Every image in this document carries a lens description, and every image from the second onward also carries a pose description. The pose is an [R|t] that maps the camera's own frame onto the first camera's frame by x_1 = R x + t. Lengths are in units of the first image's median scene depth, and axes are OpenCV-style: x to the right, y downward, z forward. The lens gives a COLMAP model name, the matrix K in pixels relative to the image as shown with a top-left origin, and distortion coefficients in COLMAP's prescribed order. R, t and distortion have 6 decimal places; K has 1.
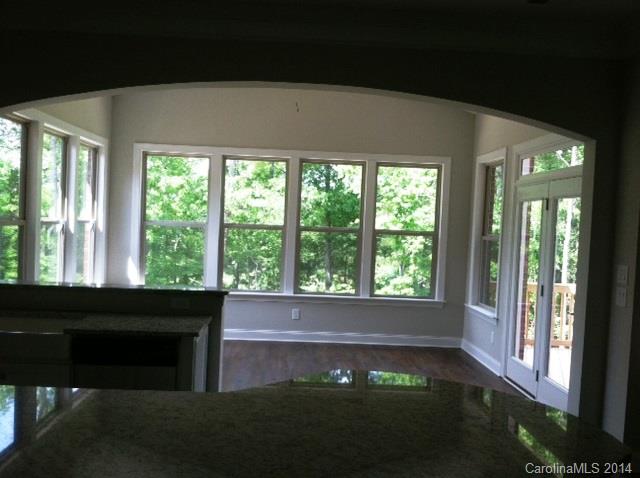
lens RADIAL K [[624.2, 0, 320.0], [0, 624.2, 239.0], [0, 0, 1]] dist [0.066658, -0.140647]
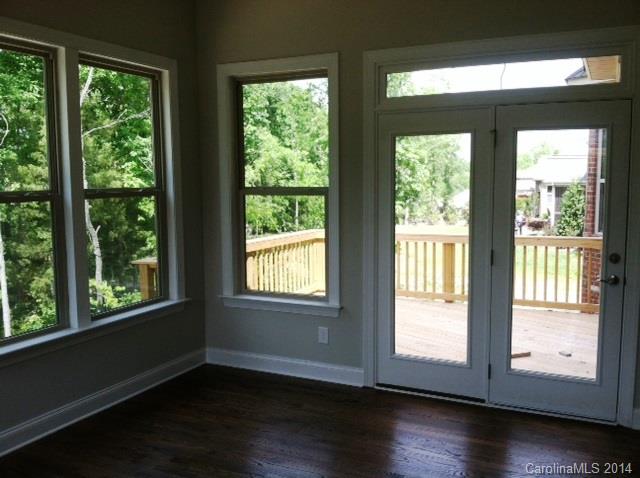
lens RADIAL K [[624.2, 0, 320.0], [0, 624.2, 239.0], [0, 0, 1]] dist [0.066658, -0.140647]
pose [[0.472335, -0.122576, 0.872854, -0.321126], [0.053101, 0.992442, 0.110635, -0.025242], [-0.879818, -0.005908, 0.475274, 0.692093]]
